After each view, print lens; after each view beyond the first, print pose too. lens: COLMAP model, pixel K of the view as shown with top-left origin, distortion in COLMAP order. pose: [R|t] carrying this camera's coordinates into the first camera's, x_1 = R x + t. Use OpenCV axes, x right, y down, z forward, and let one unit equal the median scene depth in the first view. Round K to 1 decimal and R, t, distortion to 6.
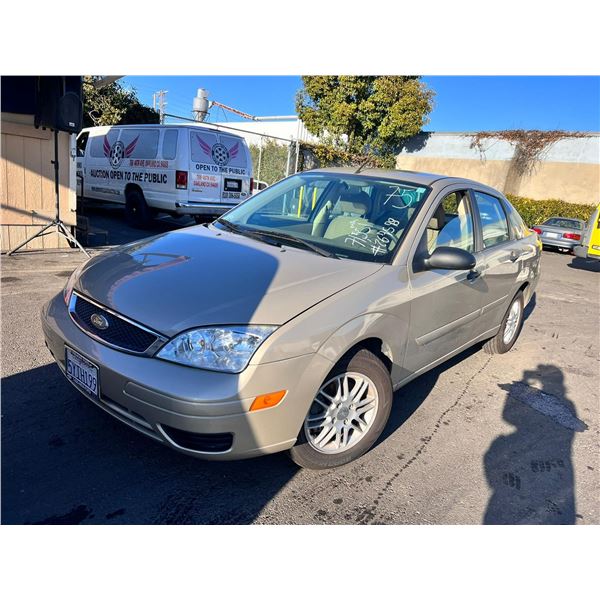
lens RADIAL K [[454.6, 0, 300.0], [0, 454.6, 300.0], [0, 0, 1]] dist [0.011596, -0.004718]
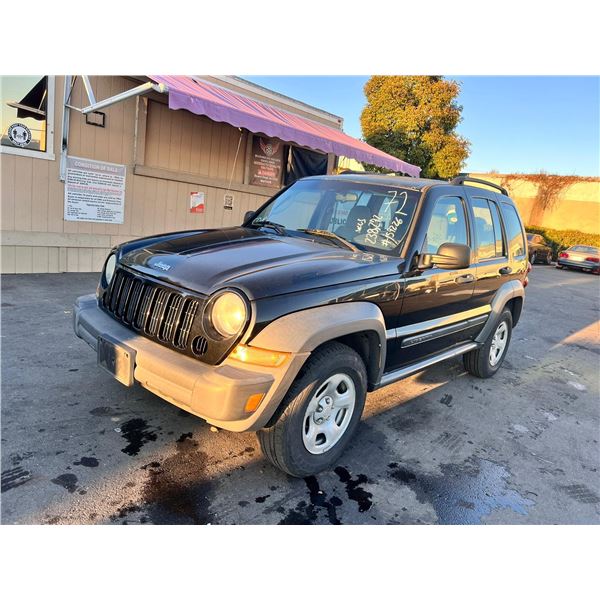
lens RADIAL K [[454.6, 0, 300.0], [0, 454.6, 300.0], [0, 0, 1]] dist [0.011596, -0.004718]
pose [[0.999891, 0.003873, 0.014222, -0.182511], [-0.003214, 0.998932, -0.046096, 0.027304], [-0.014385, 0.046045, 0.998836, -0.202928]]
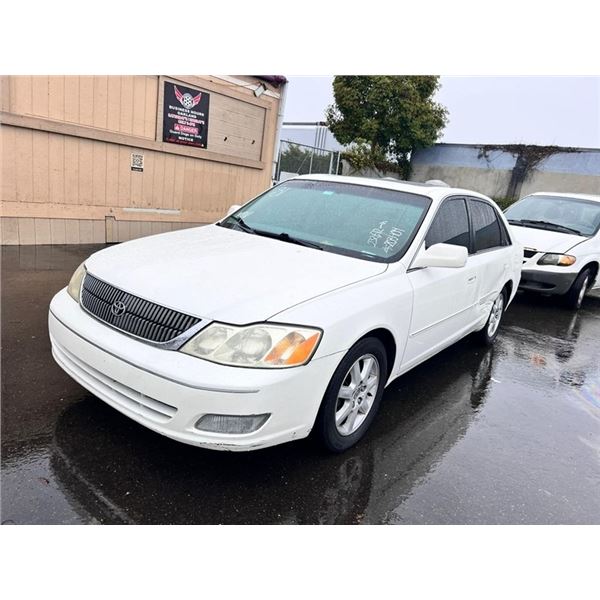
lens RADIAL K [[454.6, 0, 300.0], [0, 454.6, 300.0], [0, 0, 1]] dist [0.011596, -0.004718]
pose [[0.999036, -0.000488, 0.043895, -0.135914], [0.000260, 0.999986, 0.005194, 0.023724], [-0.043897, -0.005178, 0.999023, -0.152410]]
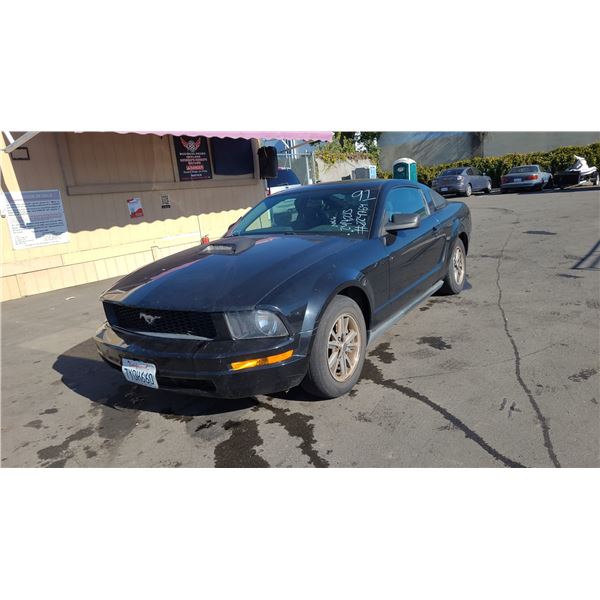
lens RADIAL K [[452.9, 0, 302.1], [0, 452.9, 287.5], [0, 0, 1]] dist [0.024767, 0.001318]
pose [[0.973492, -0.224305, 0.044727, -0.151679], [0.225538, 0.973922, -0.024688, 0.042985], [-0.038023, 0.034121, 0.998694, -0.241468]]
